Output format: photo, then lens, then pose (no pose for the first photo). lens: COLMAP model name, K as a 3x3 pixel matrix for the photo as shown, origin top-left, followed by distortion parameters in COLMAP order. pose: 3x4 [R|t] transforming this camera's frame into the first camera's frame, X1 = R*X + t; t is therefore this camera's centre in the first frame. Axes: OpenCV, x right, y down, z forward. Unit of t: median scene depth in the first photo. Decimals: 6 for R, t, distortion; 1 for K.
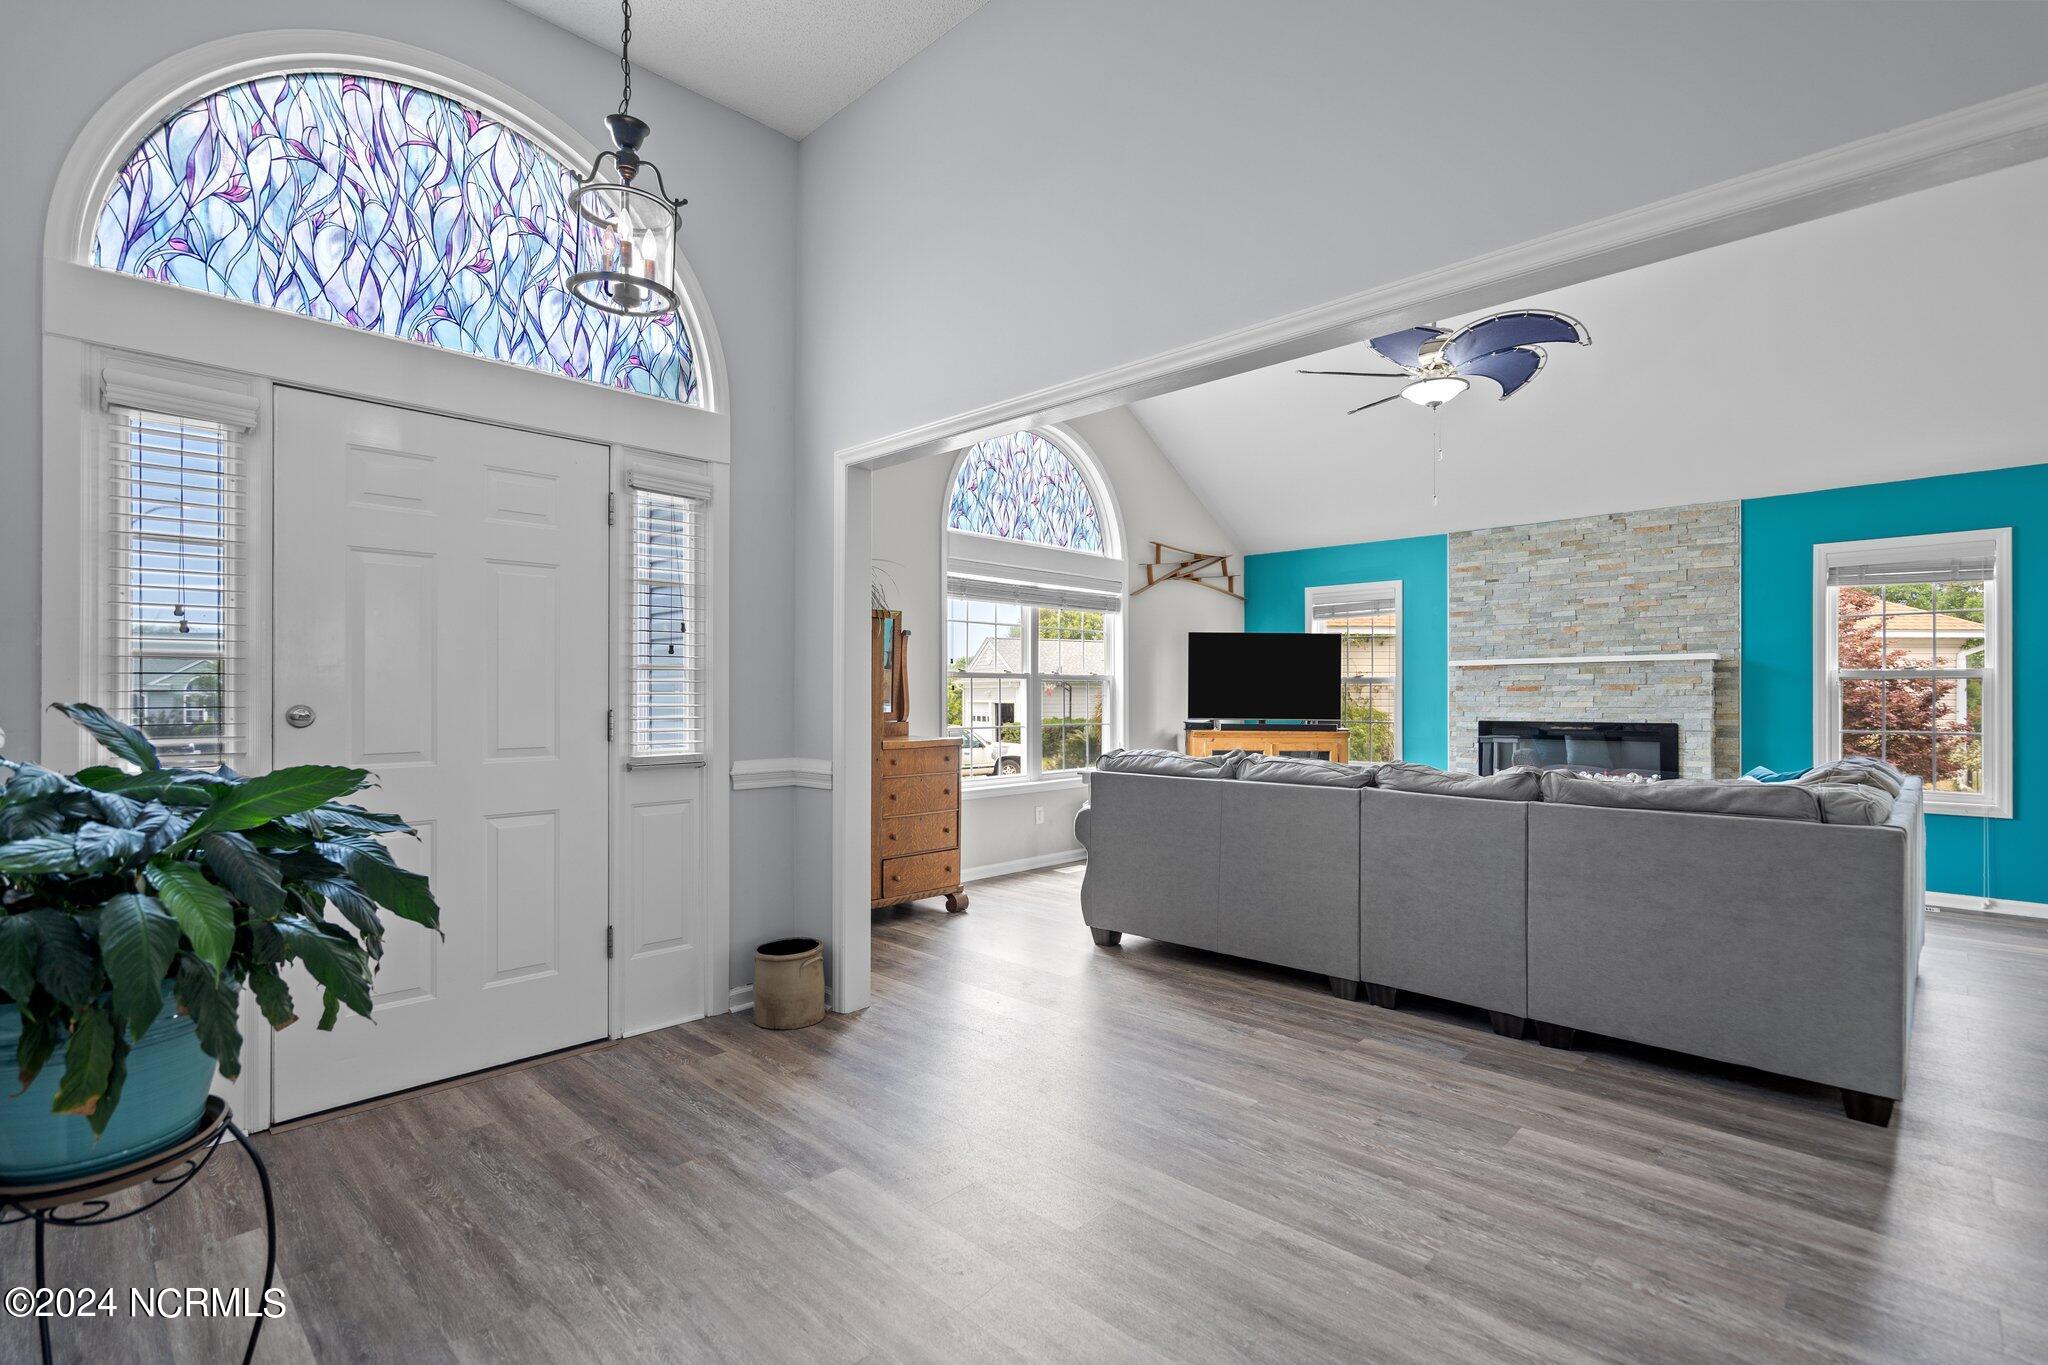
lens RADIAL K [[953.3, 0, 1014.7], [0, 953.3, 688.6], [0, 0, 1]] dist [0.000452, 0.000057]
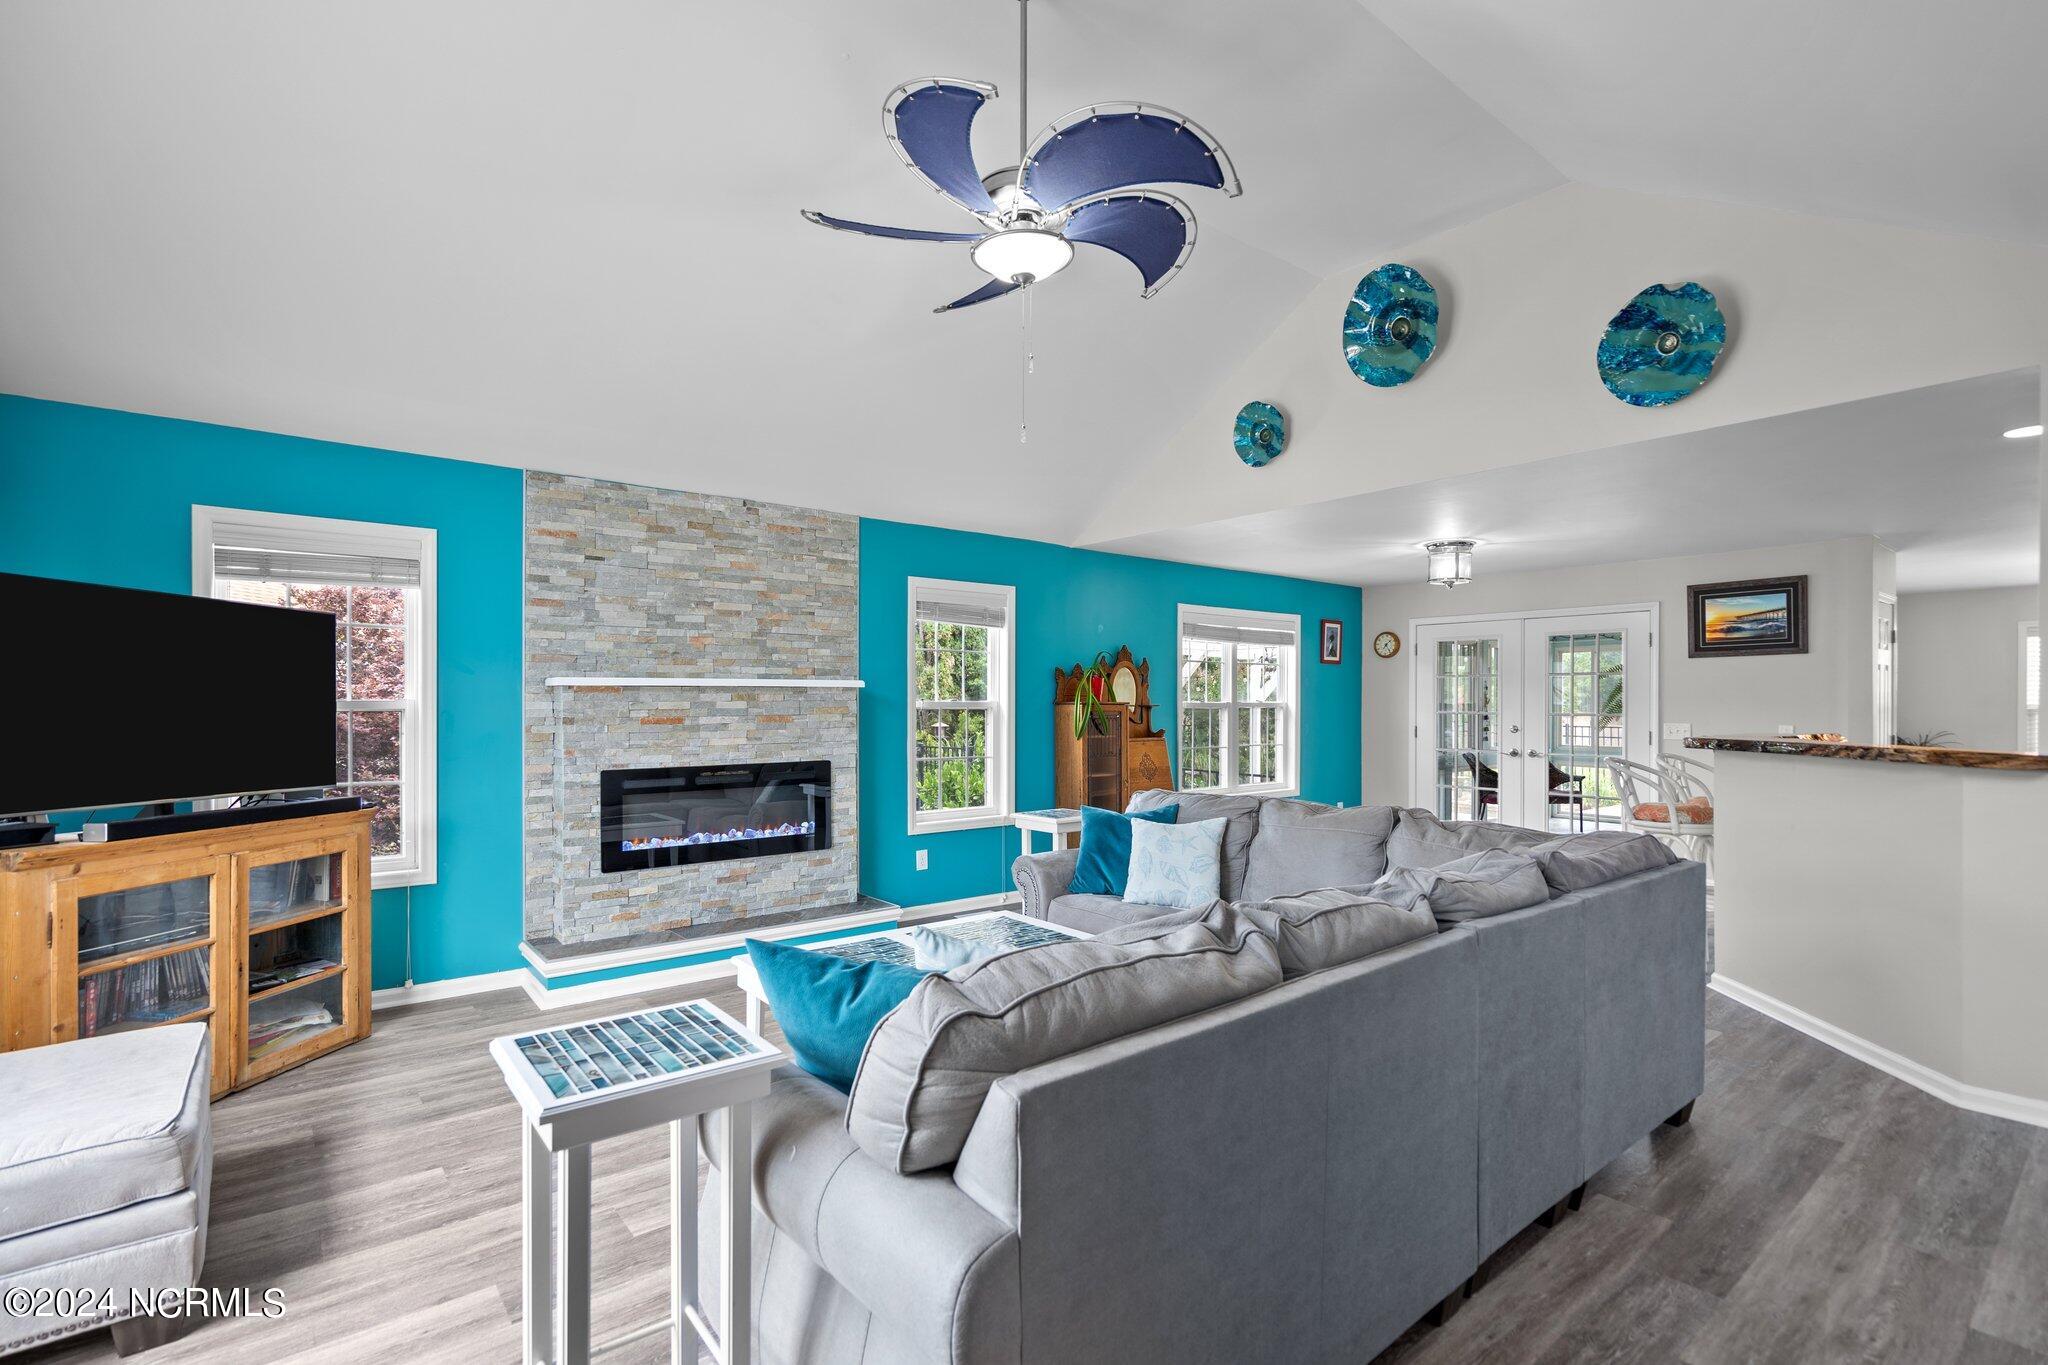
lens RADIAL K [[953.3, 0, 1022.5], [0, 953.3, 694.5], [0, 0, 1]] dist [0.000452, 0.000057]
pose [[0.122809, 0.012963, 0.992346, -0.128993], [-0.004720, 0.999911, -0.012478, -0.012146], [-0.992419, -0.003151, 0.122859, 0.666745]]
